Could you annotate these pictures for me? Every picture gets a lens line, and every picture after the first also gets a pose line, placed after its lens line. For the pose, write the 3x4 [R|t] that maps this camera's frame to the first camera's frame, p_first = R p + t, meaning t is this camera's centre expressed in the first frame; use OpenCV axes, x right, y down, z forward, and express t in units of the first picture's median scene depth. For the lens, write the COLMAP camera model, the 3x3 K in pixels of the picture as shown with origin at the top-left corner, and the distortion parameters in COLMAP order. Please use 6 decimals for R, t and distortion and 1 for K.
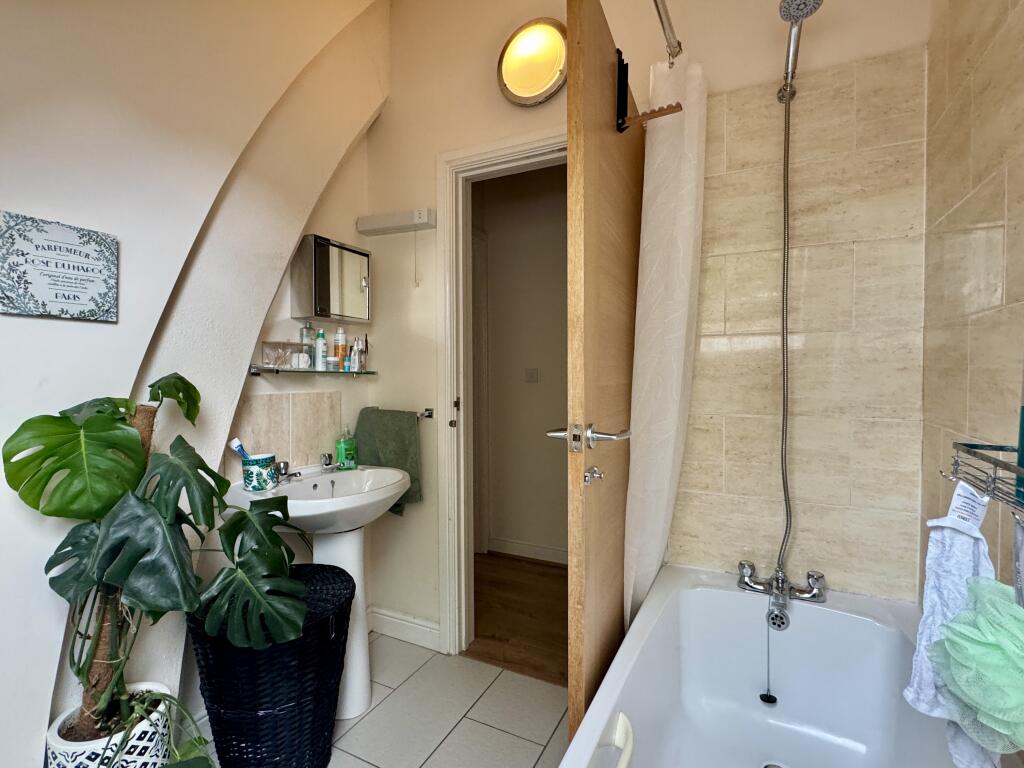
lens RADIAL K [[490.9, 0, 512.2], [0, 490.9, 381.9], [0, 0, 1]] dist [-0.005091, -0.000311]
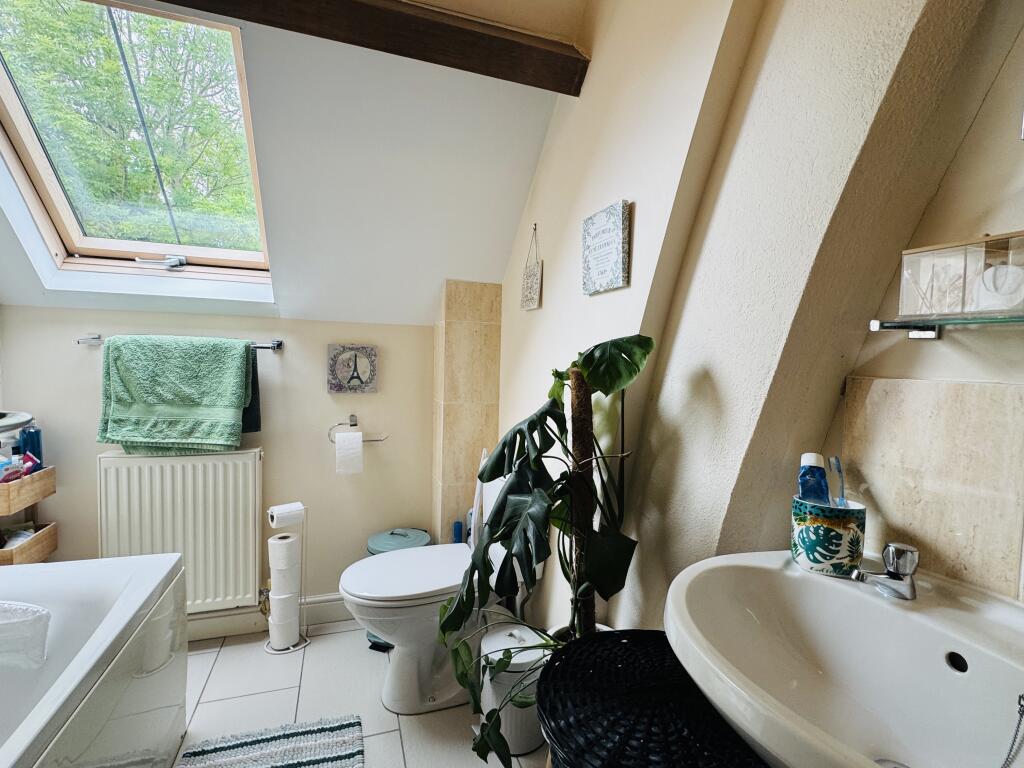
lens RADIAL K [[490.9, 0, 512.8], [0, 490.9, 380.6], [0, 0, 1]] dist [-0.005091, -0.000311]
pose [[-0.697933, 0.020066, -0.715882, 0.072249], [-0.036417, 0.997320, 0.063458, 0.014833], [0.715237, 0.070360, -0.695331, 1.625412]]
